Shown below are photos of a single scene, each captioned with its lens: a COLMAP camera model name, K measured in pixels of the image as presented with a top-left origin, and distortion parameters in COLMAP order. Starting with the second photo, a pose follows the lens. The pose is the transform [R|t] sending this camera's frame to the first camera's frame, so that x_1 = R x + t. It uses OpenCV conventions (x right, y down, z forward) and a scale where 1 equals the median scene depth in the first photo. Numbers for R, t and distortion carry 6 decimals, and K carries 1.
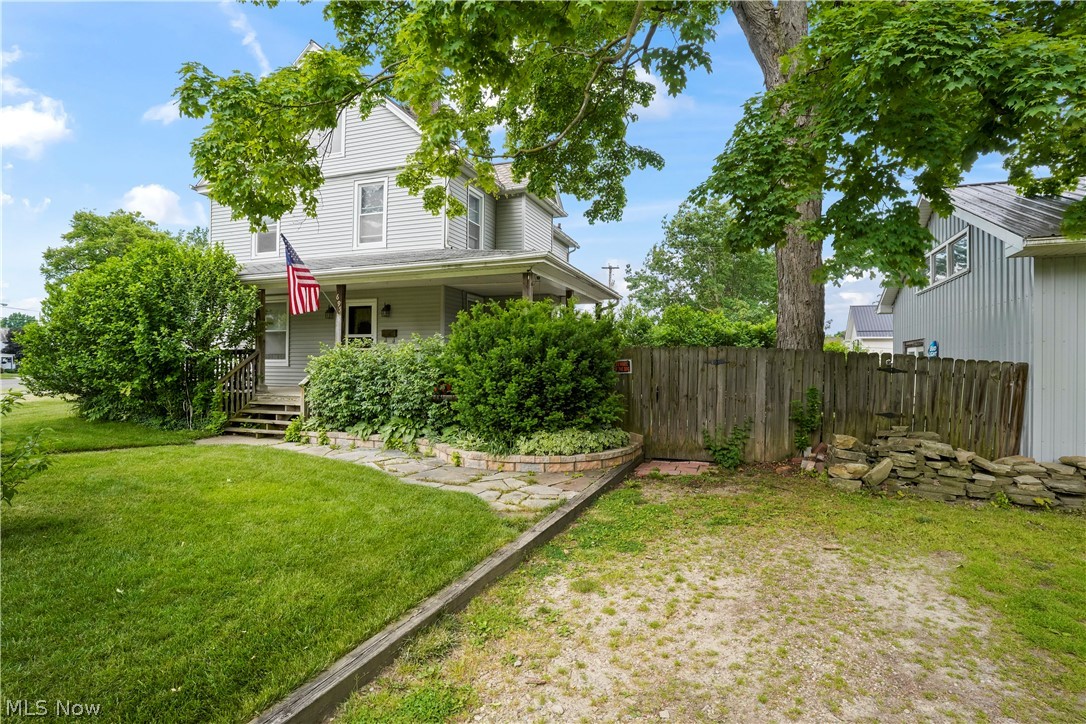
lens RADIAL K [[566.2, 0, 545.2], [0, 566.2, 364.5], [0, 0, 1]] dist [-0.075807, 0.040511]
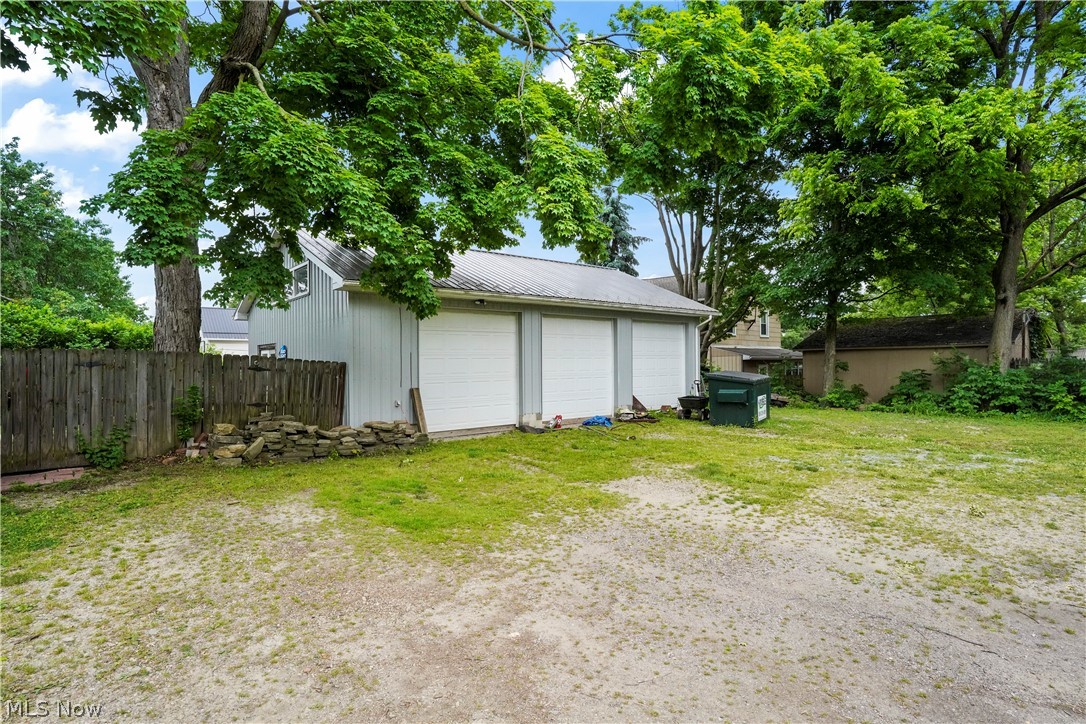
lens RADIAL K [[566.2, 0, 545.2], [0, 566.2, 364.5], [0, 0, 1]] dist [-0.075807, 0.040511]
pose [[0.477457, -0.012033, 0.878573, -0.207613], [0.013410, 0.999890, 0.006407, 0.000590], [-0.878553, 0.008723, 0.477565, -0.213007]]
